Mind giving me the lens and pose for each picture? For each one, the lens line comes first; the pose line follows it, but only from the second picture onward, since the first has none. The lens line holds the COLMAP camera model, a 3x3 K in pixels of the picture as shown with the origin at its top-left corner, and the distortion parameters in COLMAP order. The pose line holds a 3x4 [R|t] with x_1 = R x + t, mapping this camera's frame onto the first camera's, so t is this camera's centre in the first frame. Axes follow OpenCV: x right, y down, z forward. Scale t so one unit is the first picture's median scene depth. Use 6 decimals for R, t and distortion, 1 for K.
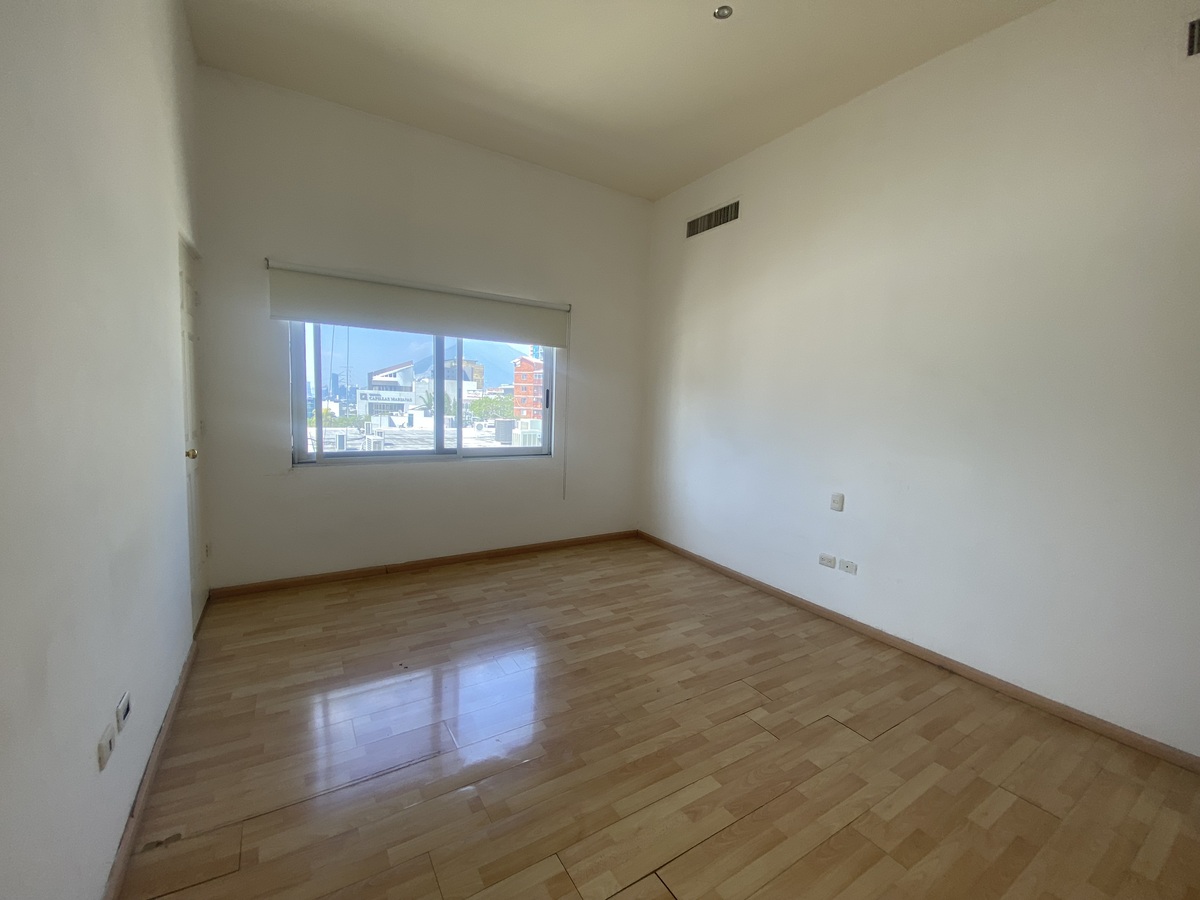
lens RADIAL K [[488.9, 0, 599.2], [0, 488.9, 441.2], [0, 0, 1]] dist [0.009091, -0.006898]
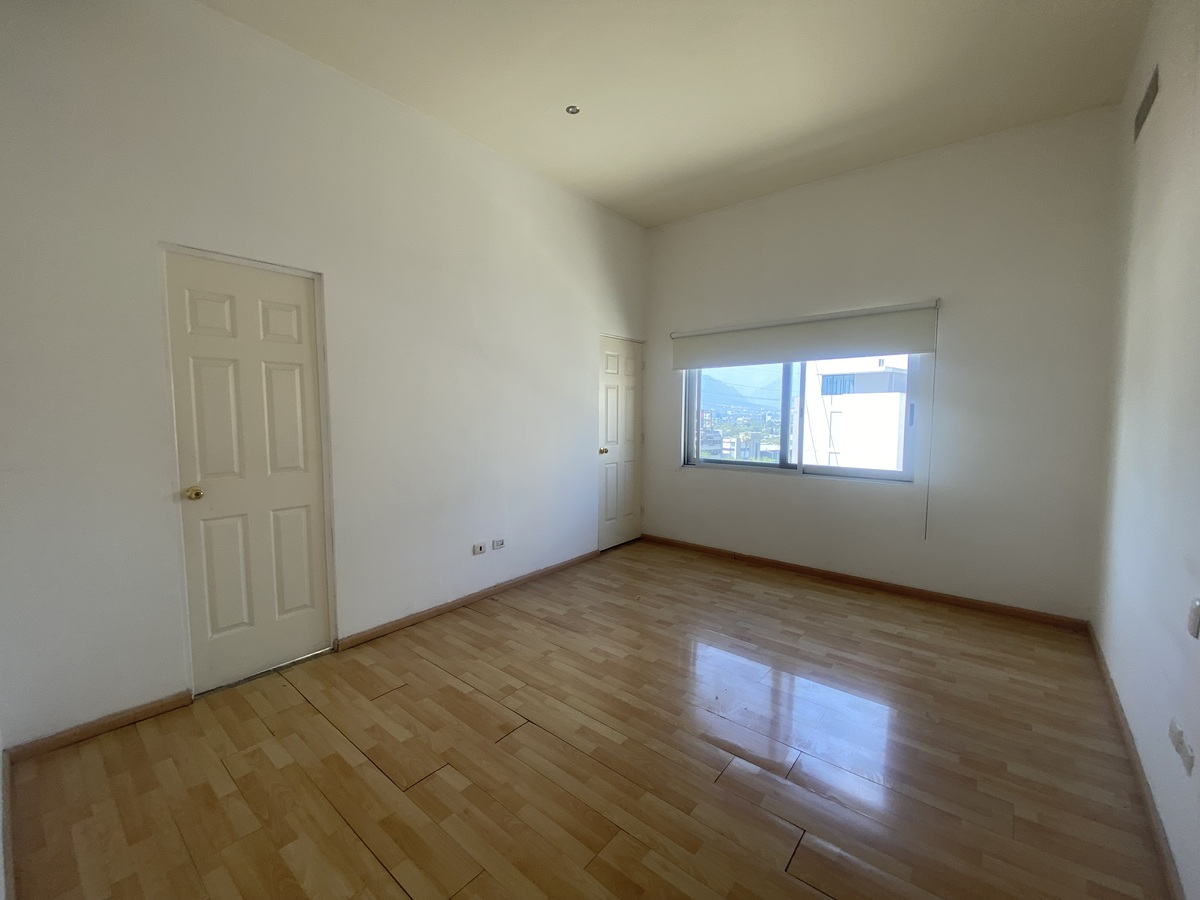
lens RADIAL K [[488.9, 0, 598.9], [0, 488.9, 450.1], [0, 0, 1]] dist [0.009091, -0.006898]
pose [[0.327004, 0.044154, -0.943991, 0.633836], [-0.081637, 0.996494, 0.018330, -0.000163], [0.941490, 0.071071, 0.329462, 0.259609]]
